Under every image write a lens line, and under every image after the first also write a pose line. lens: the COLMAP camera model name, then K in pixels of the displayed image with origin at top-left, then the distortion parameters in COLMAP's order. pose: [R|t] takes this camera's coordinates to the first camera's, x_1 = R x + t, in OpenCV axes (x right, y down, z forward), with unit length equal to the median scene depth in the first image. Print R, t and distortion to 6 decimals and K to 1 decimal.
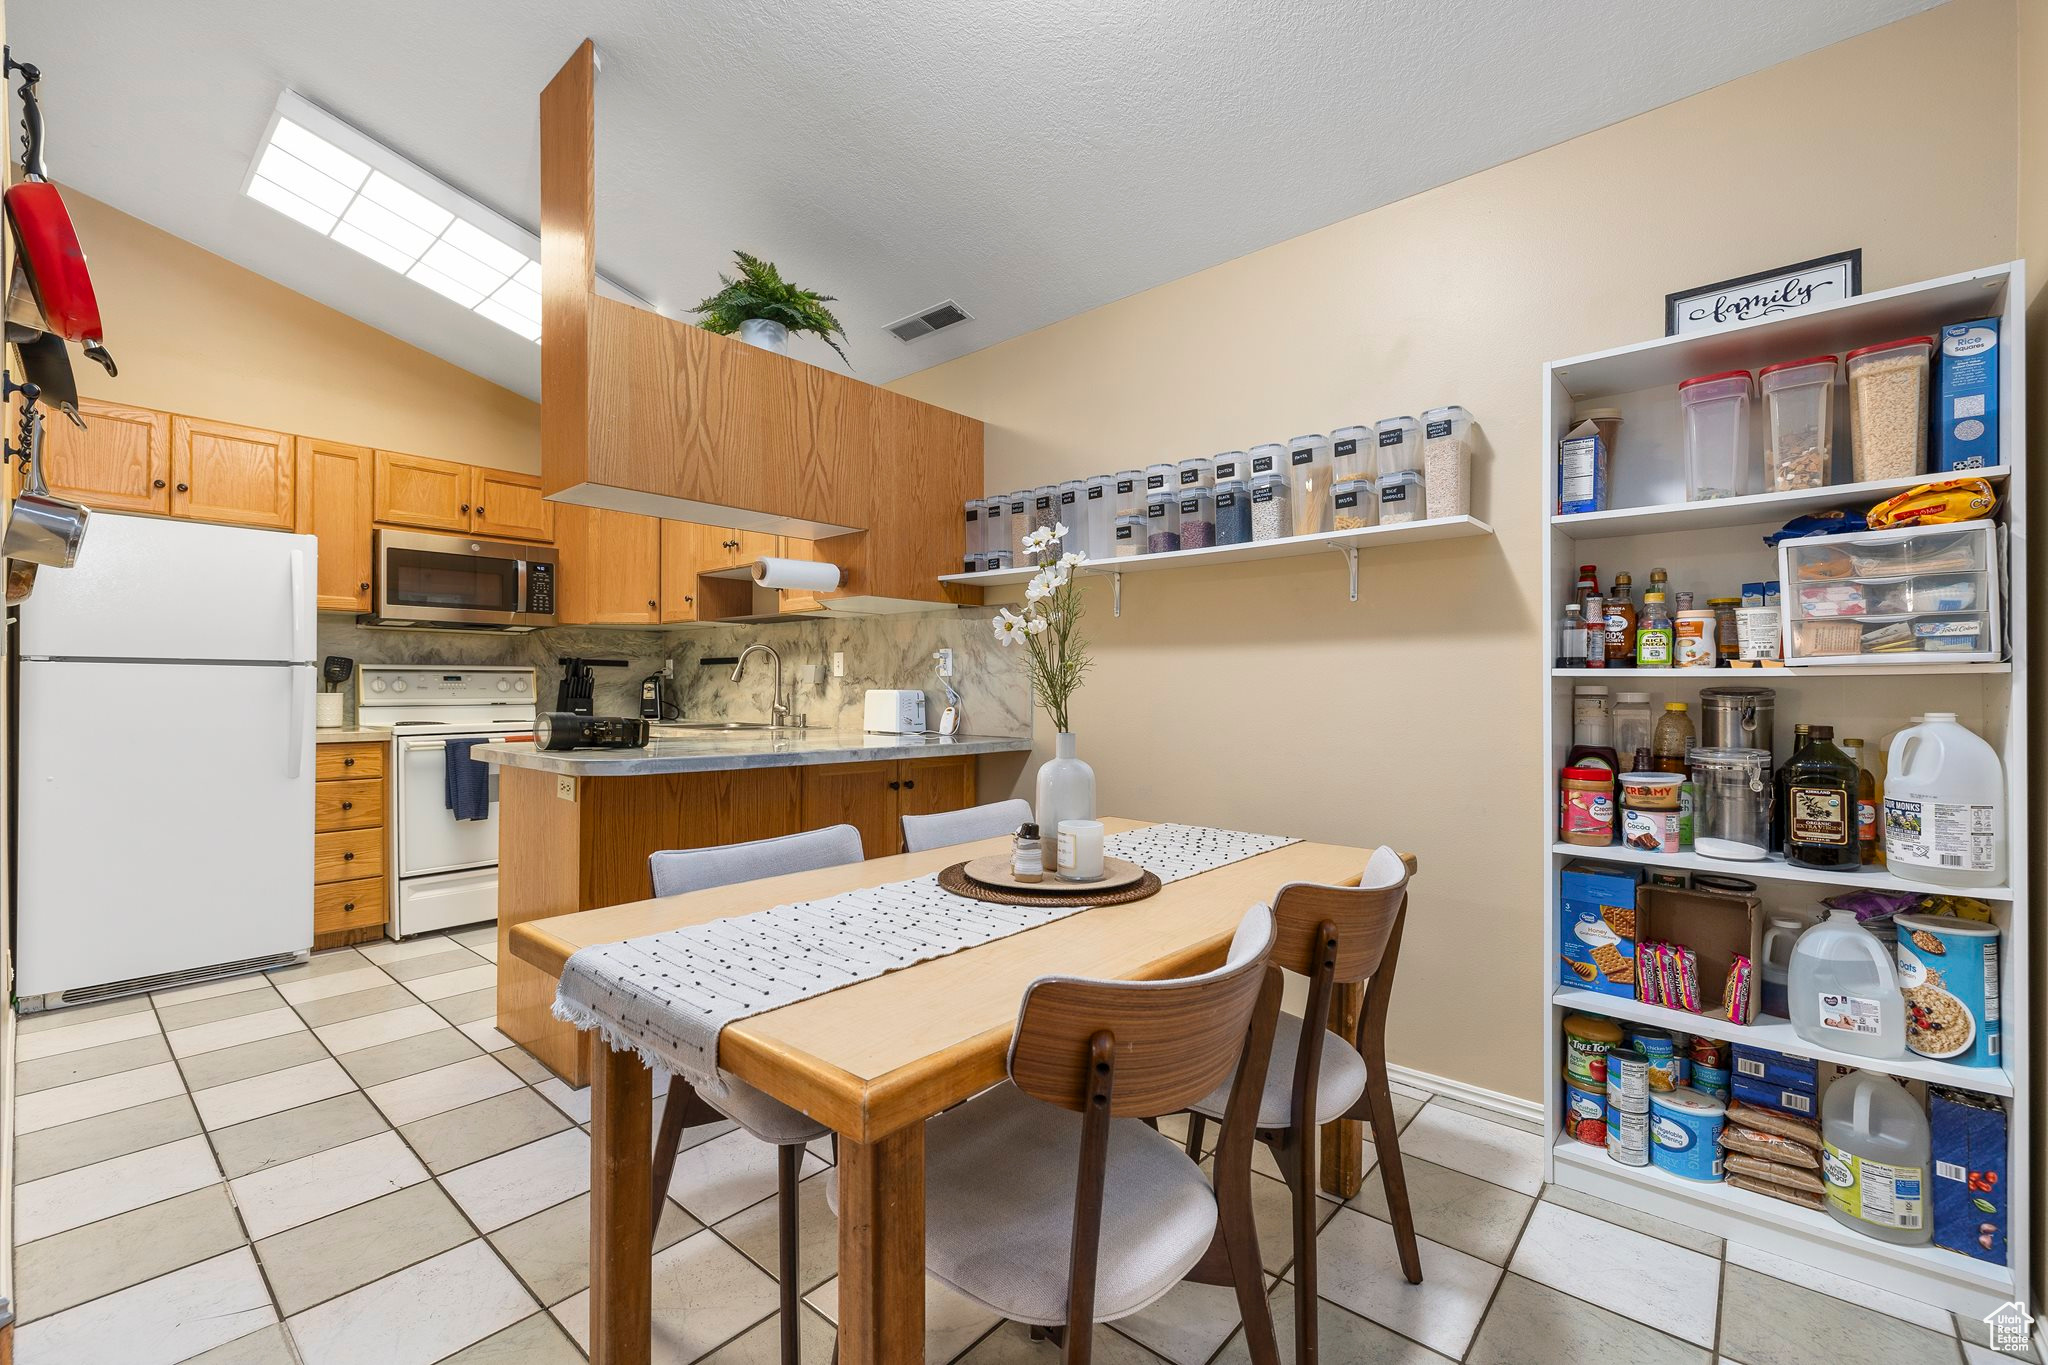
lens RADIAL K [[870.1, 0, 1008.7], [0, 870.1, 691.1], [0, 0, 1]] dist [0.001588, -0.001093]
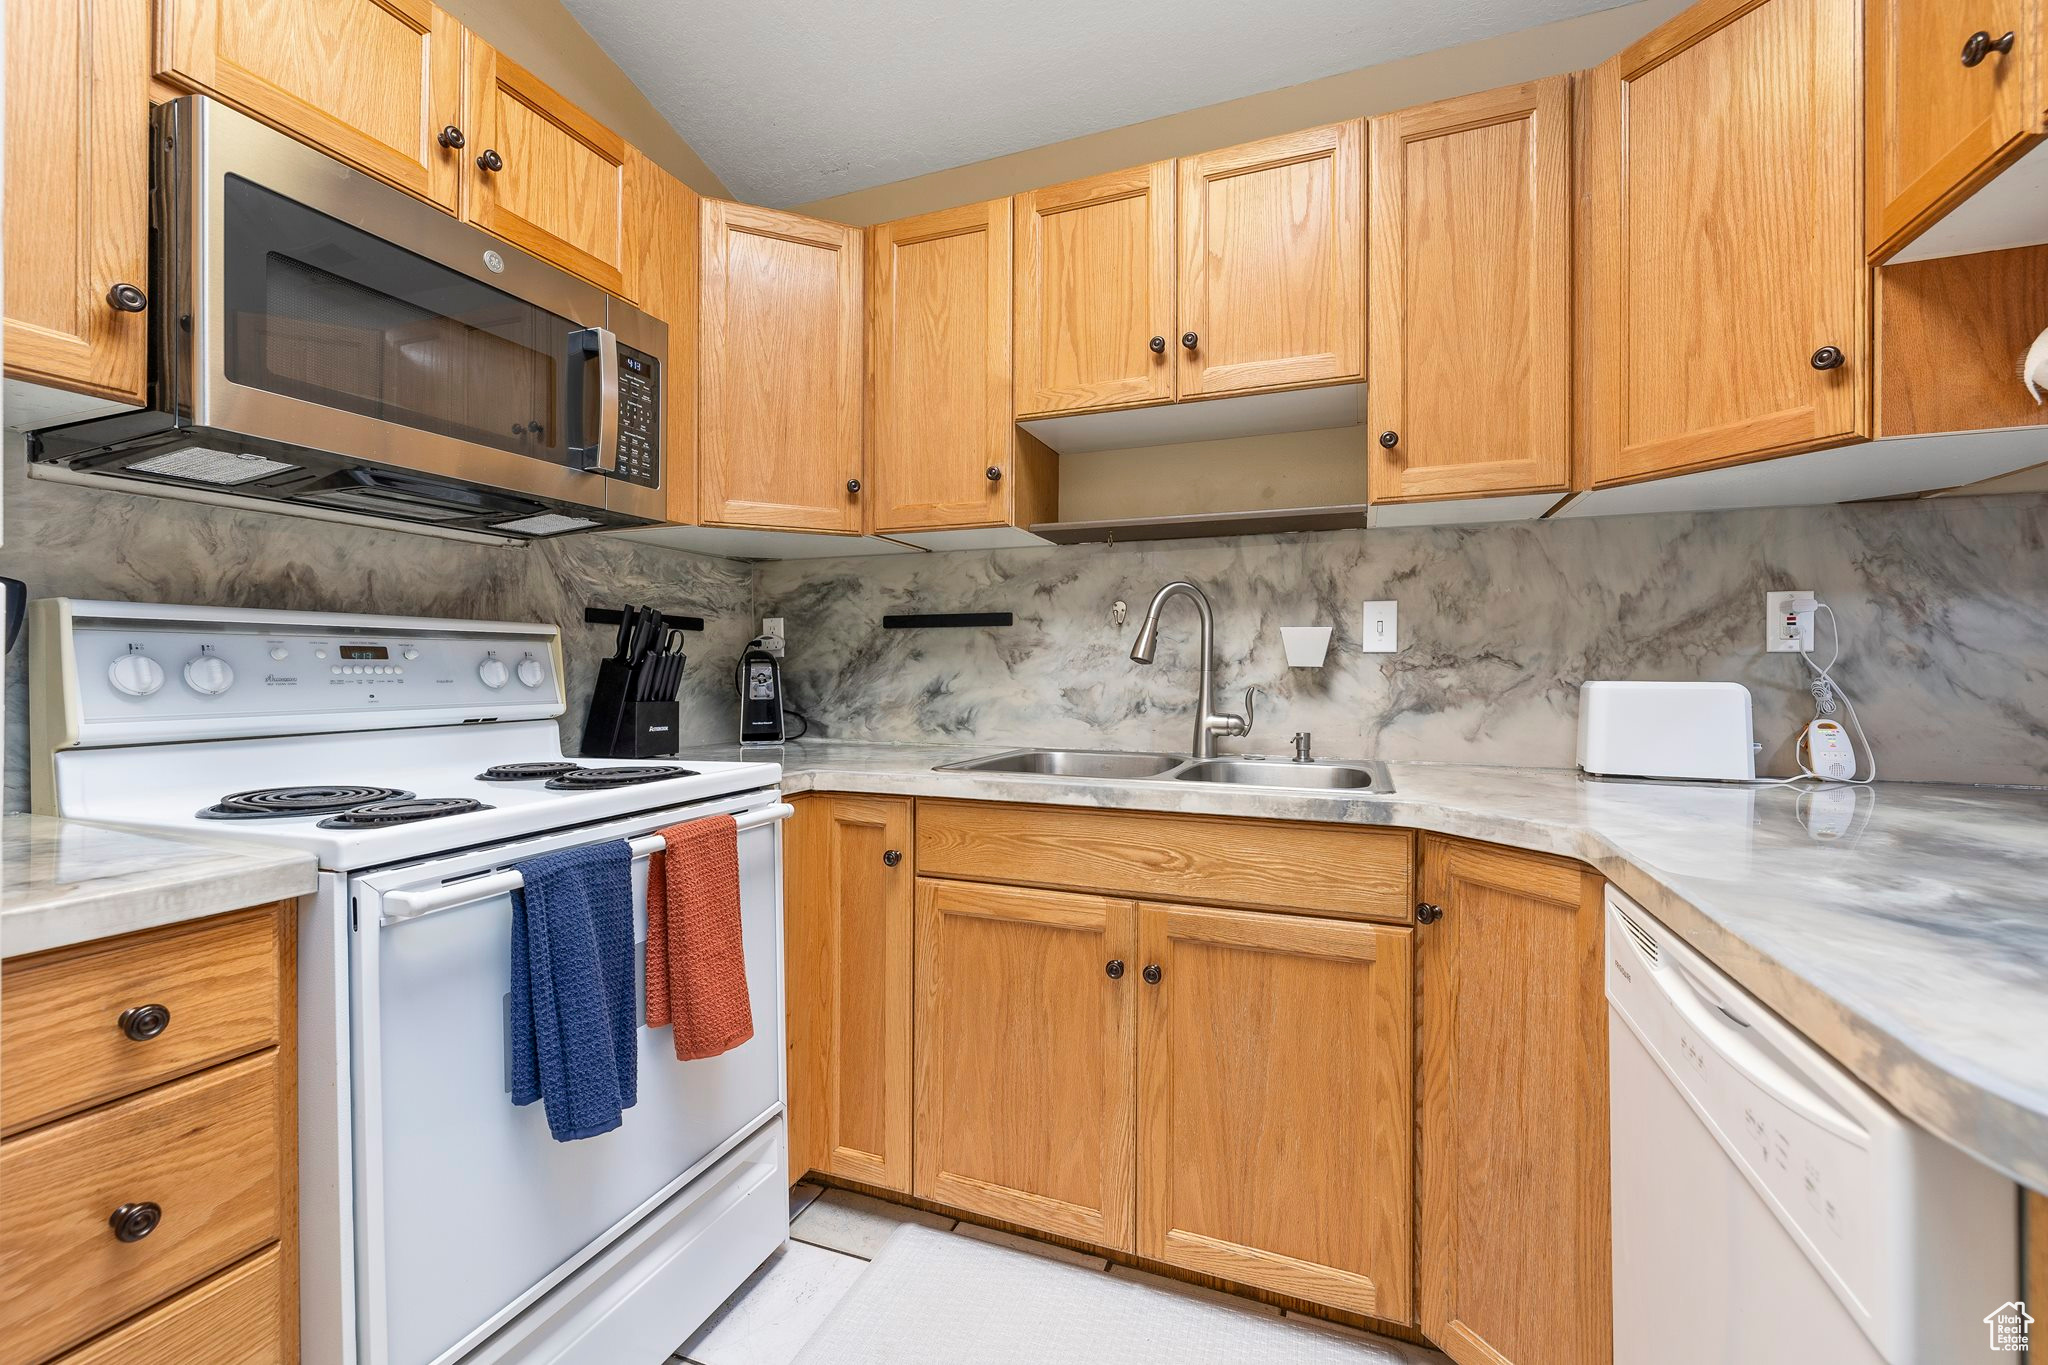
lens RADIAL K [[870.1, 0, 1014.7], [0, 870.1, 674.8], [0, 0, 1]] dist [0.001588, -0.001093]
pose [[0.942099, -0.002836, 0.335324, -0.599522], [0.002284, 0.999995, 0.002040, -0.006721], [-0.335328, -0.001156, 0.942101, 0.689537]]
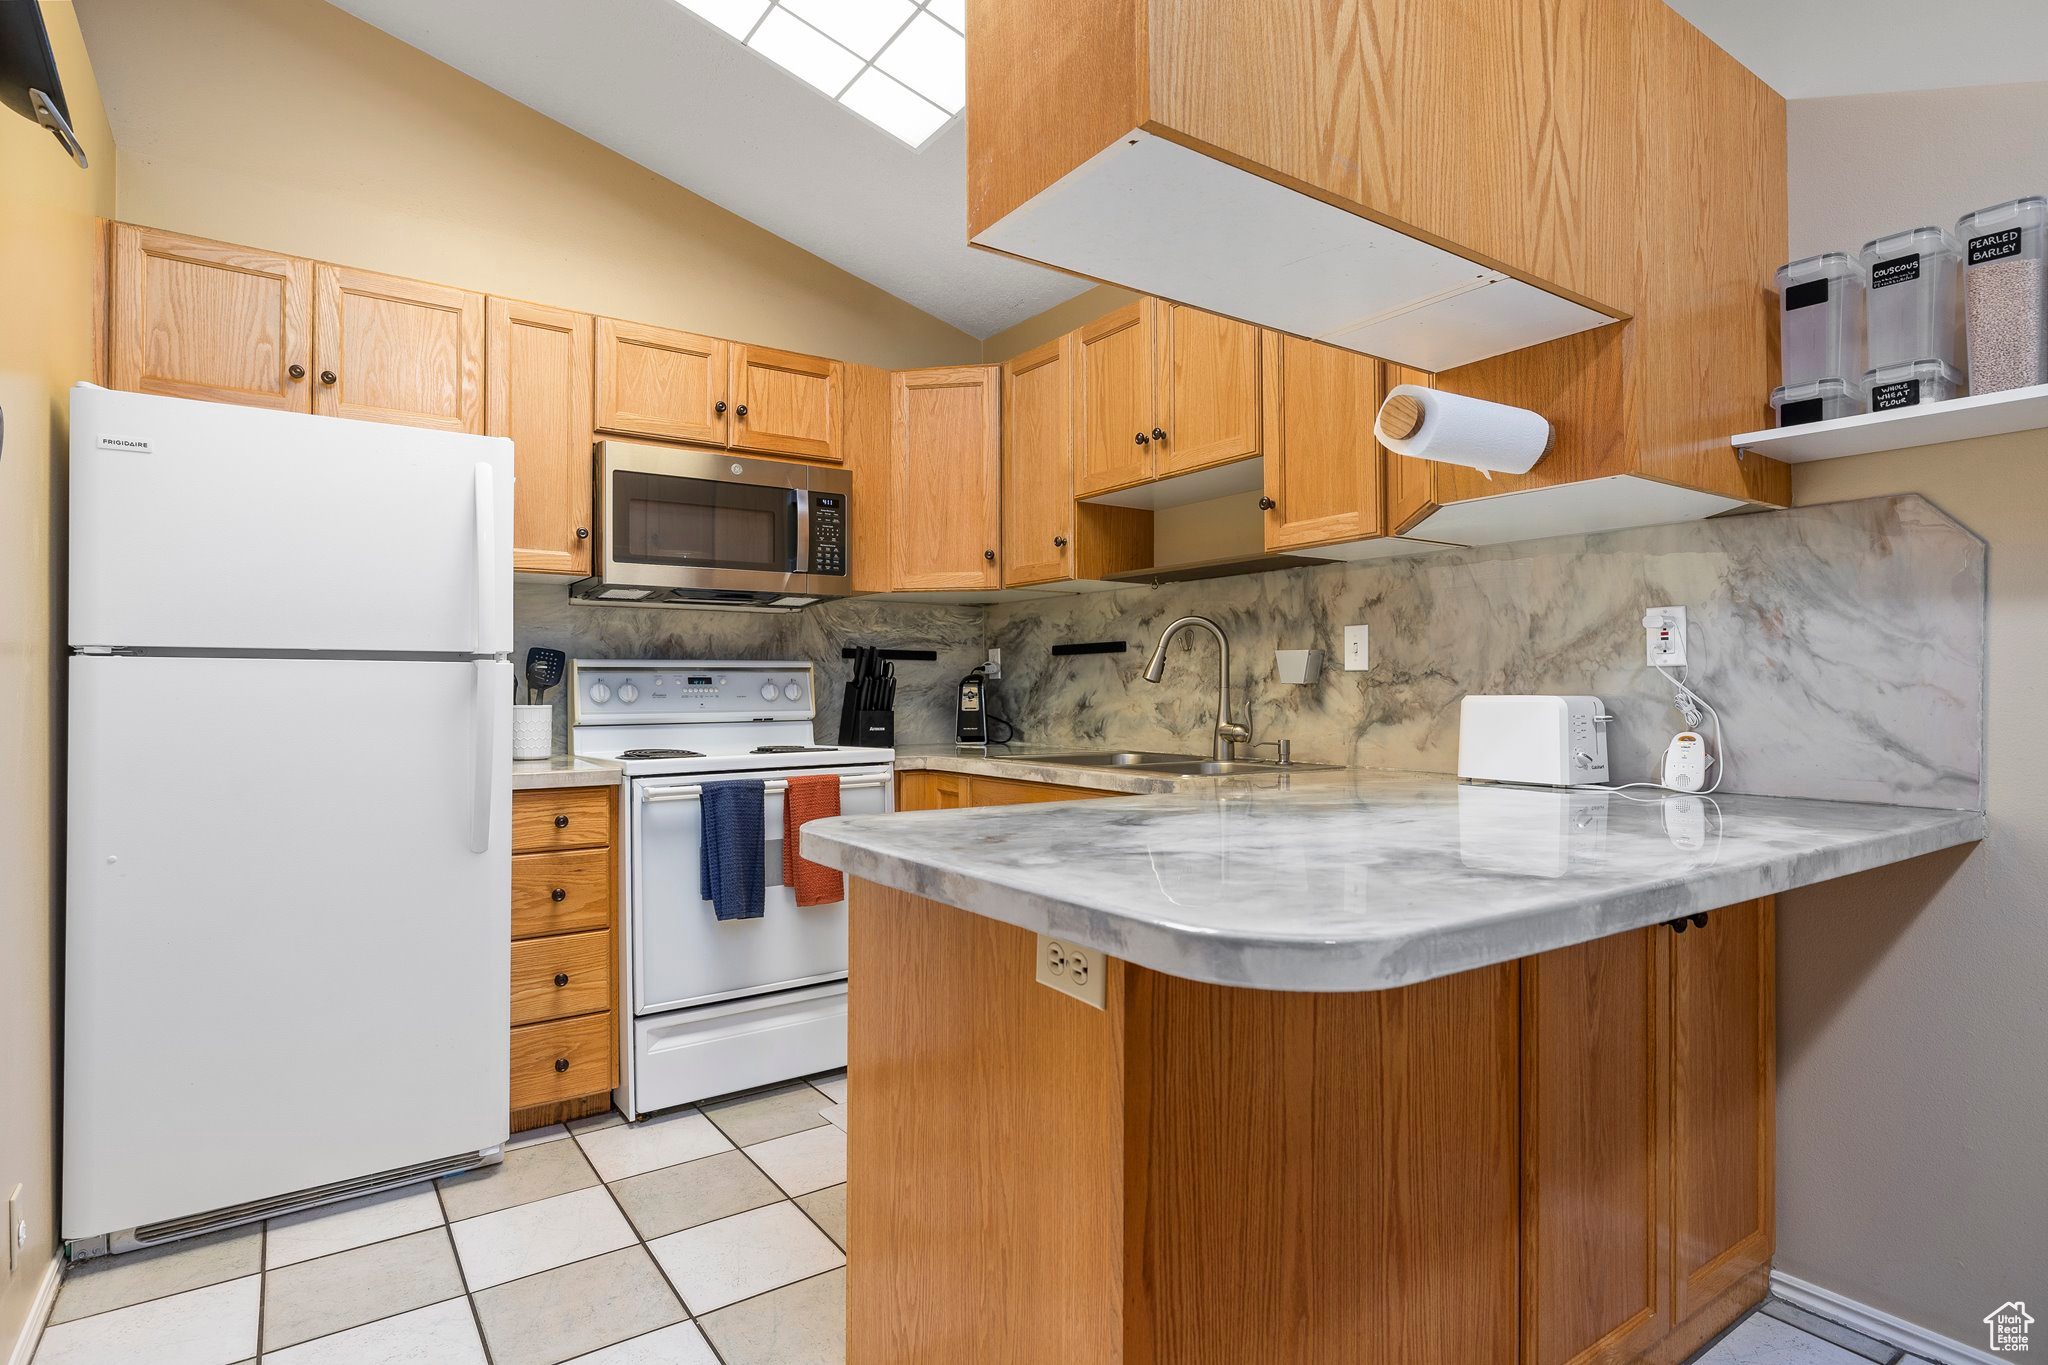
lens RADIAL K [[1047.5, 0, 1011.3], [0, 1047.5, 684.7], [0, 0, 1]] dist [-0.006914, 0.000509]
pose [[0.971578, -0.007750, -0.236593, -0.276424], [0.005738, 0.999941, -0.009190, -0.003798], [0.236650, 0.007571, 0.971565, 0.361436]]
